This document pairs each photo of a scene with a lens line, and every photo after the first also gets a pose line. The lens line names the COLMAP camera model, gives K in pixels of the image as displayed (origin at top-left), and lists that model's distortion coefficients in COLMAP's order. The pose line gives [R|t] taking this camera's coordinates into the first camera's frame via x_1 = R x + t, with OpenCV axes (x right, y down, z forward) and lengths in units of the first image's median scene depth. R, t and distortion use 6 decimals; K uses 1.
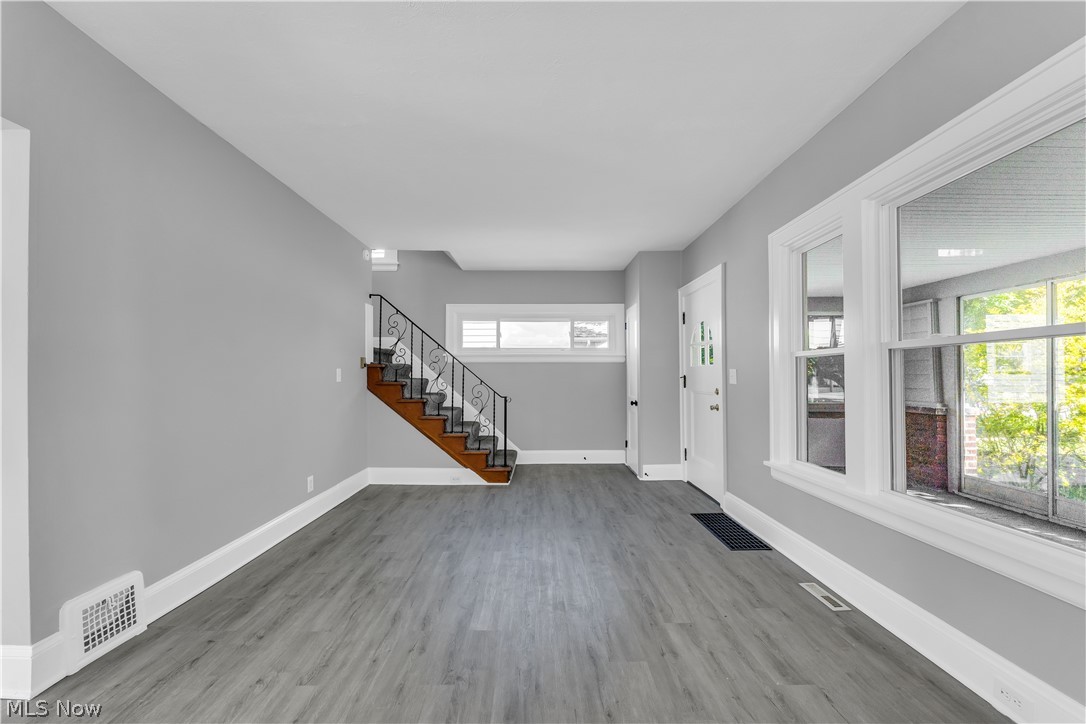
lens RADIAL K [[436.8, 0, 539.6], [0, 436.8, 374.0], [0, 0, 1]] dist [-0.003672, -0.000239]
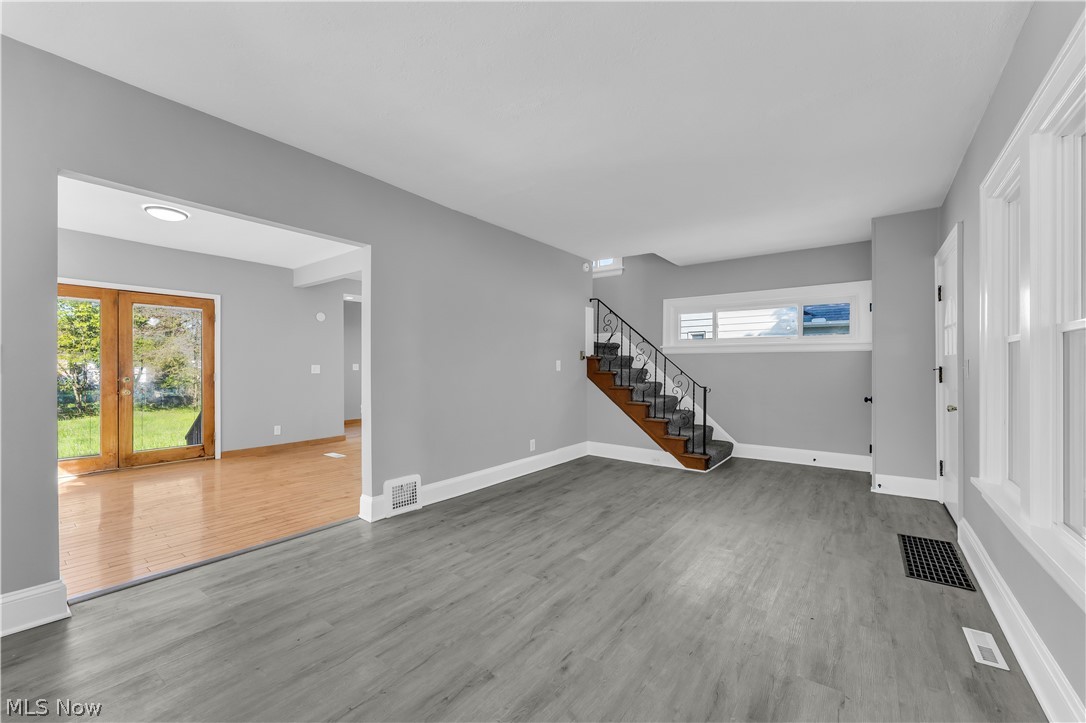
lens RADIAL K [[436.8, 0, 537.8], [0, 436.8, 367.5], [0, 0, 1]] dist [-0.003672, -0.000239]
pose [[0.795708, 0.005835, -0.605652, 0.384875], [-0.000887, 0.999964, 0.008468, -0.002430], [0.605679, -0.006201, 0.795685, -0.090047]]
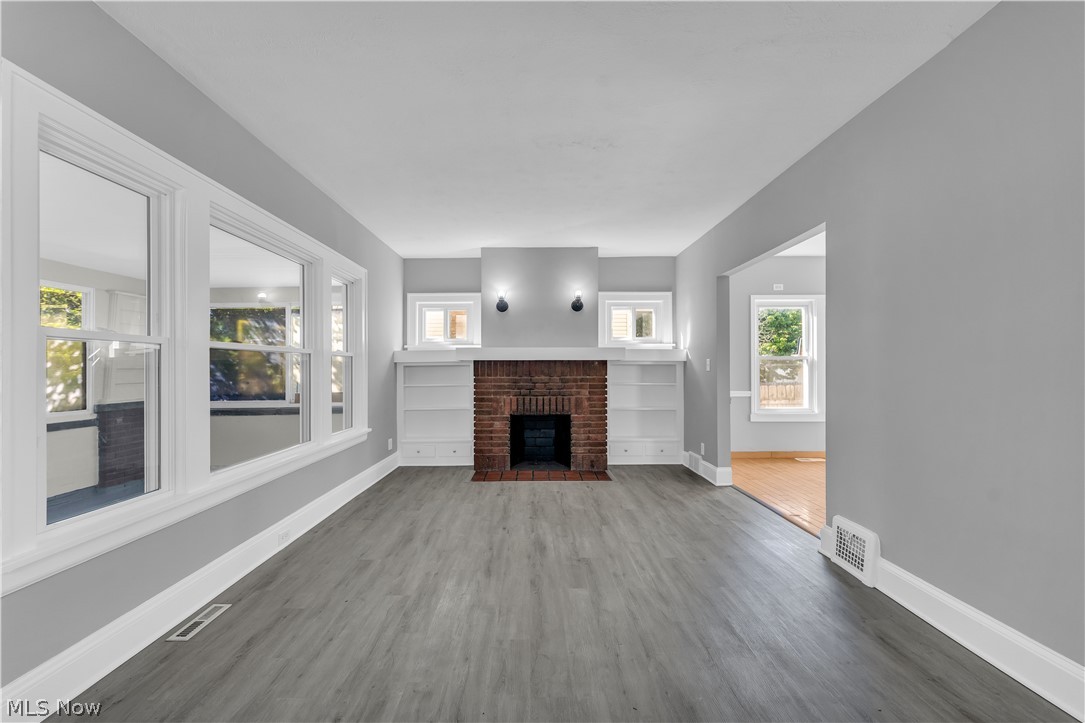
lens RADIAL K [[436.4, 0, 535.1], [0, 436.4, 372.2], [0, 0, 1]] dist [-0.003672, -0.000239]
pose [[-0.999972, 0.007138, 0.002127, -0.020947], [0.007140, 0.999974, 0.000945, 0.009623], [-0.002120, 0.000960, -0.999997, 1.497992]]
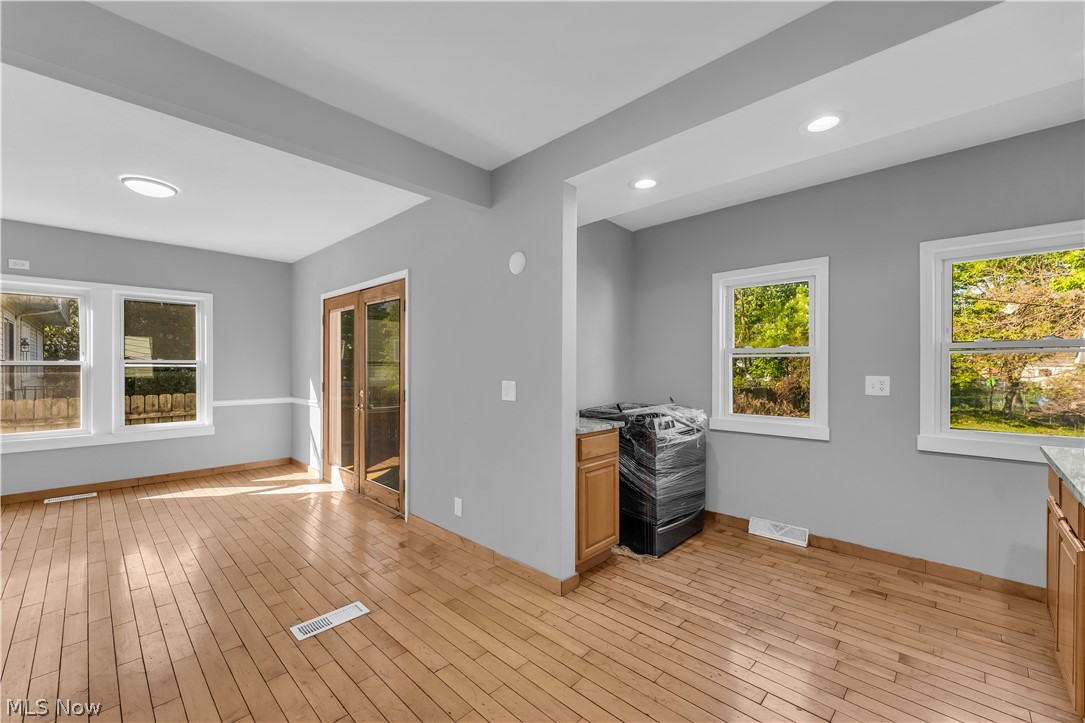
lens RADIAL K [[436.4, 0, 536.2], [0, 436.4, 367.1], [0, 0, 1]] dist [-0.003672, -0.000239]
pose [[-0.697055, 0.006436, -0.716989, -1.242242], [0.006310, 0.999976, 0.002842, -0.026121], [0.716990, -0.002544, -0.697079, 1.695892]]
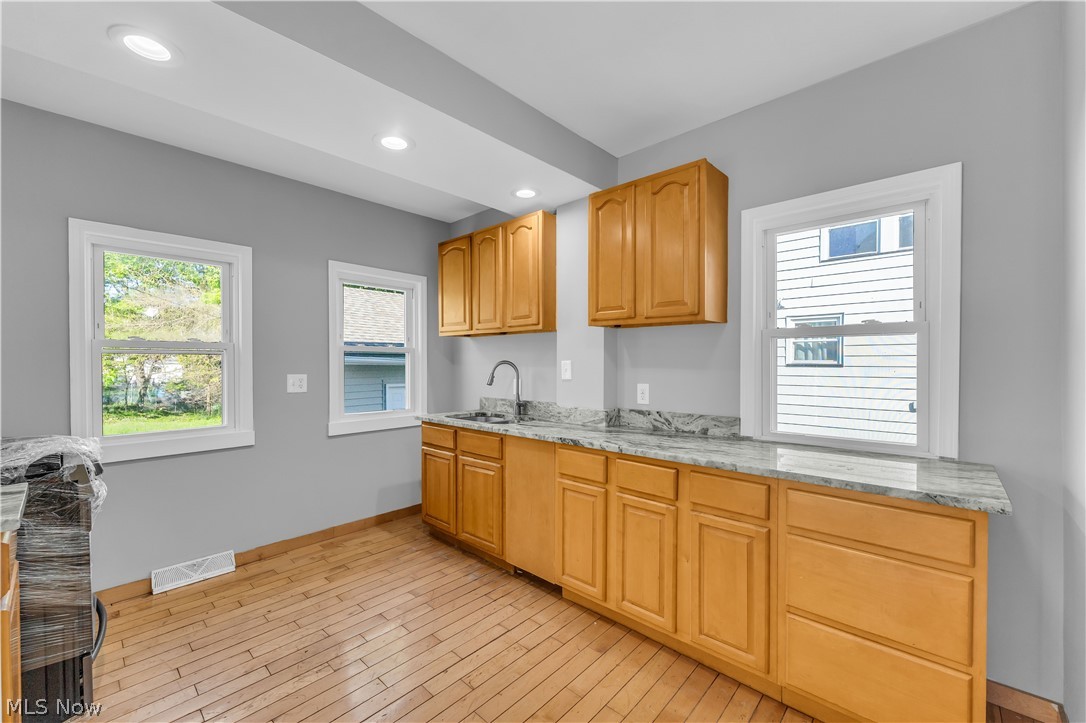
lens RADIAL K [[436.8, 0, 530.1], [0, 436.8, 367.1], [0, 0, 1]] dist [-0.003672, -0.000239]
pose [[0.729522, 0.010089, -0.683883, -1.359073], [0.001304, 0.999869, 0.016142, -0.031699], [0.683956, -0.012667, 0.729413, 1.185782]]
